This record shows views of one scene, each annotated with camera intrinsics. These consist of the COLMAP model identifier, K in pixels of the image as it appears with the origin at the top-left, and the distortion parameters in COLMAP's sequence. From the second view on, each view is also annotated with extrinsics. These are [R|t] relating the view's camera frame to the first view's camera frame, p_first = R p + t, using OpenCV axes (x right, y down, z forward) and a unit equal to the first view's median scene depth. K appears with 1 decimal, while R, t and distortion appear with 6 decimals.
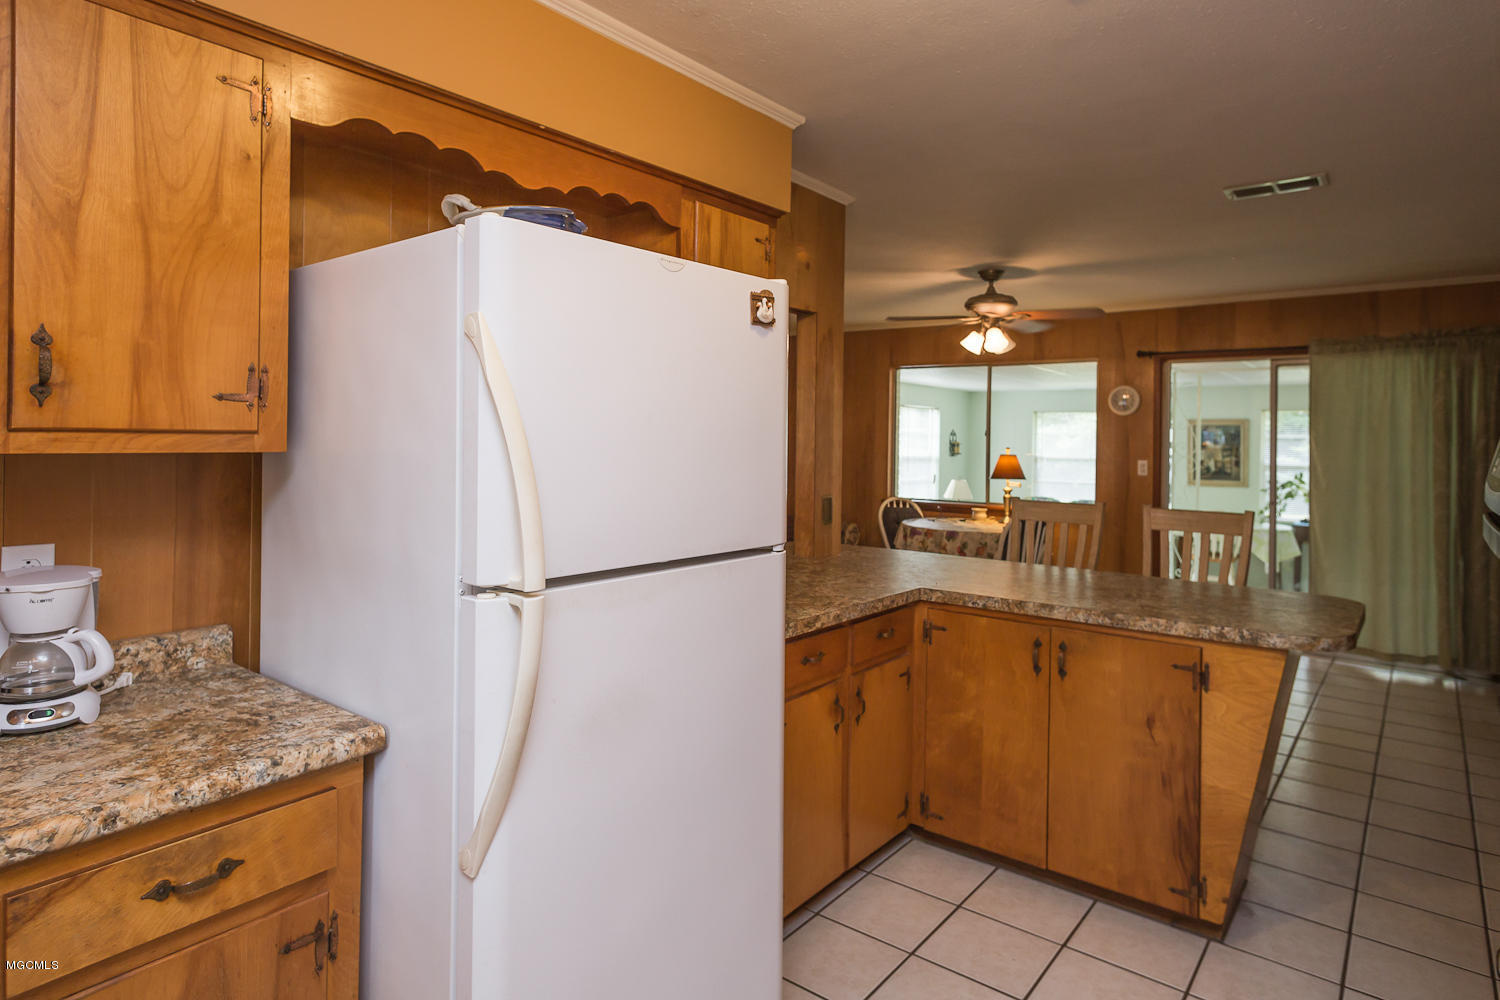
lens RADIAL K [[858.5, 0, 755.0], [0, 858.5, 444.3], [0, 0, 1]] dist [0.000389, 0.006966]
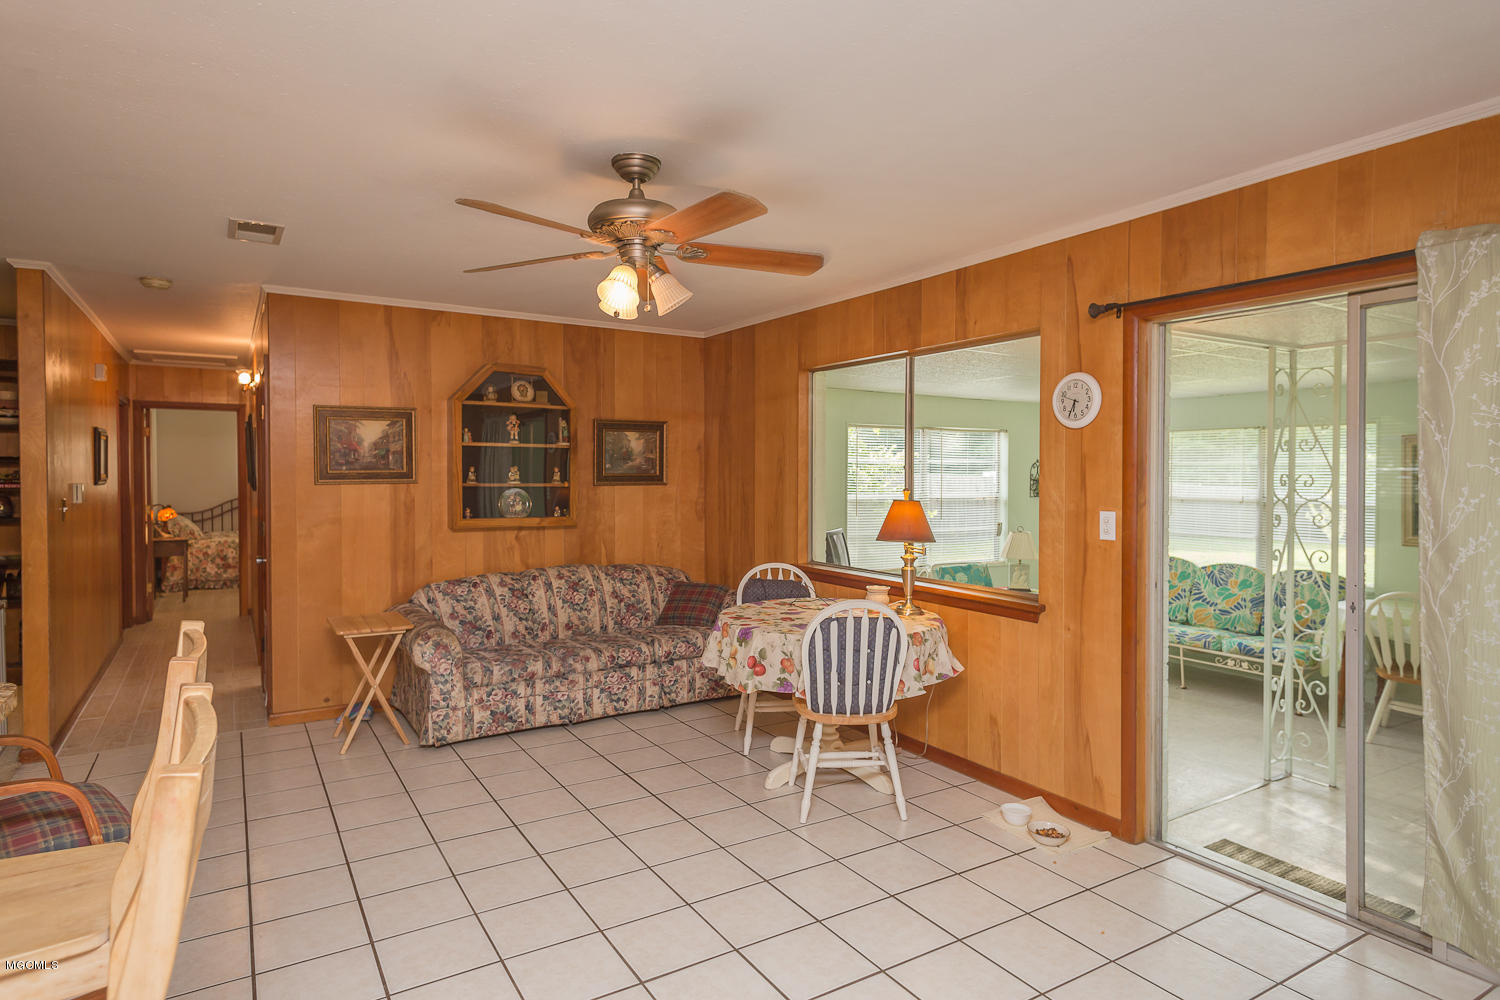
lens RADIAL K [[858.5, 0, 754.3], [0, 858.5, 496.6], [0, 0, 1]] dist [0.000389, 0.006966]
pose [[0.939745, -0.002056, -0.341869, 0.393720], [0.009496, 0.999753, 0.020090, -0.003322], [0.341743, -0.022126, 0.939533, 0.393818]]
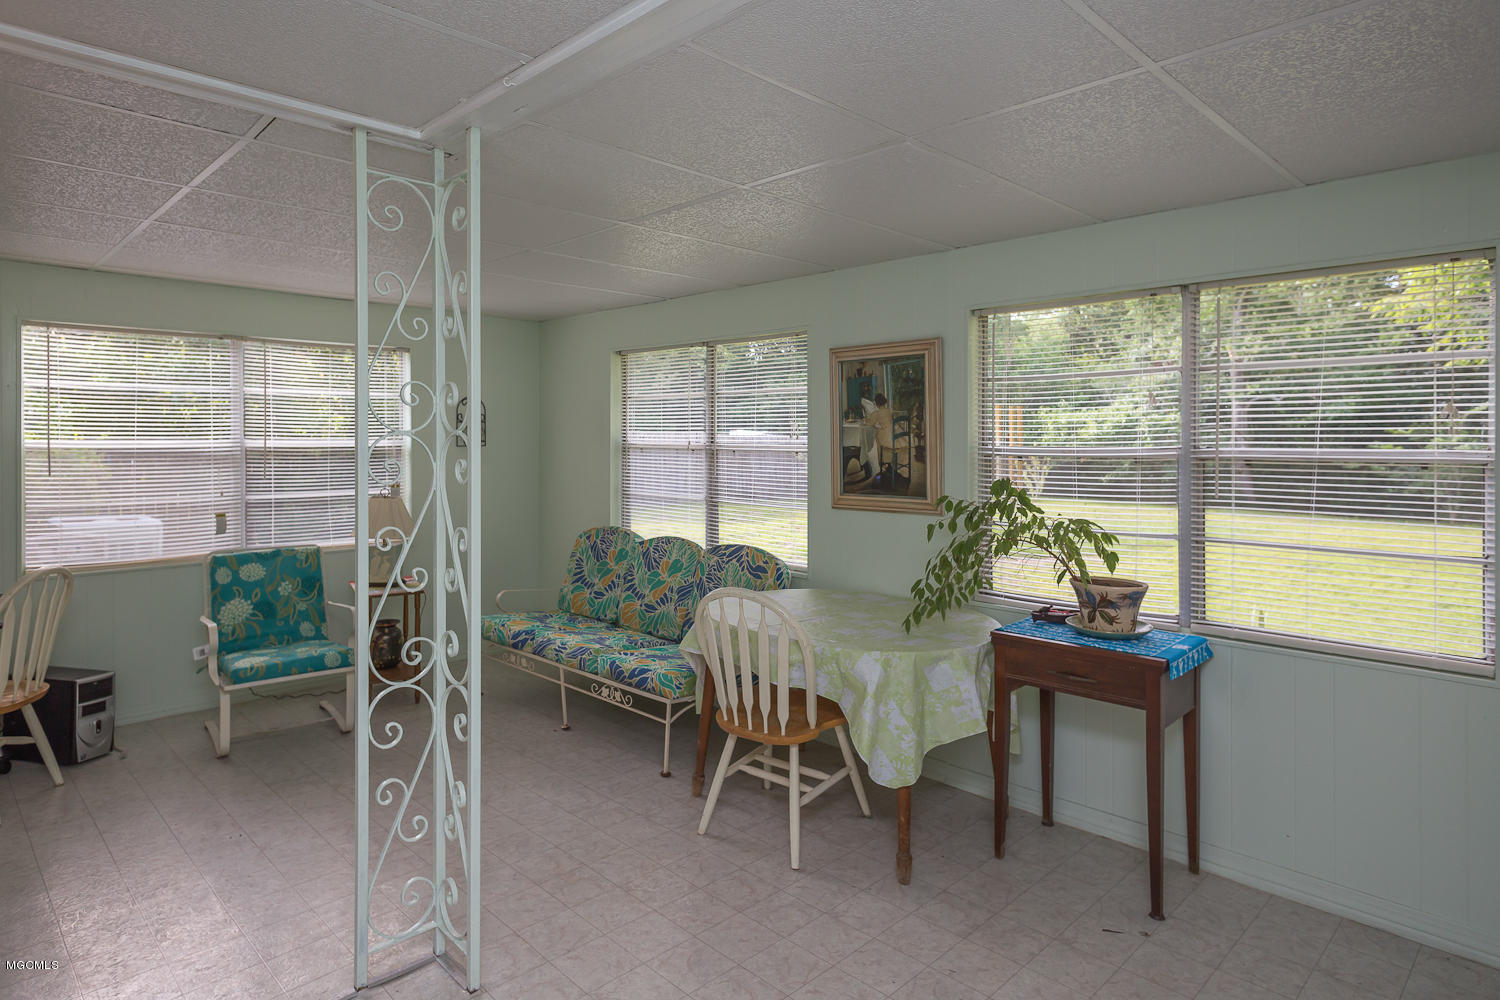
lens RADIAL K [[858.5, 0, 747.0], [0, 858.5, 441.3], [0, 0, 1]] dist [0.000389, 0.006966]
pose [[0.992947, -0.013223, -0.117817, 0.706063], [0.013309, 0.999911, -0.000055, 0.021064], [0.117807, -0.001514, 0.993035, 0.809218]]
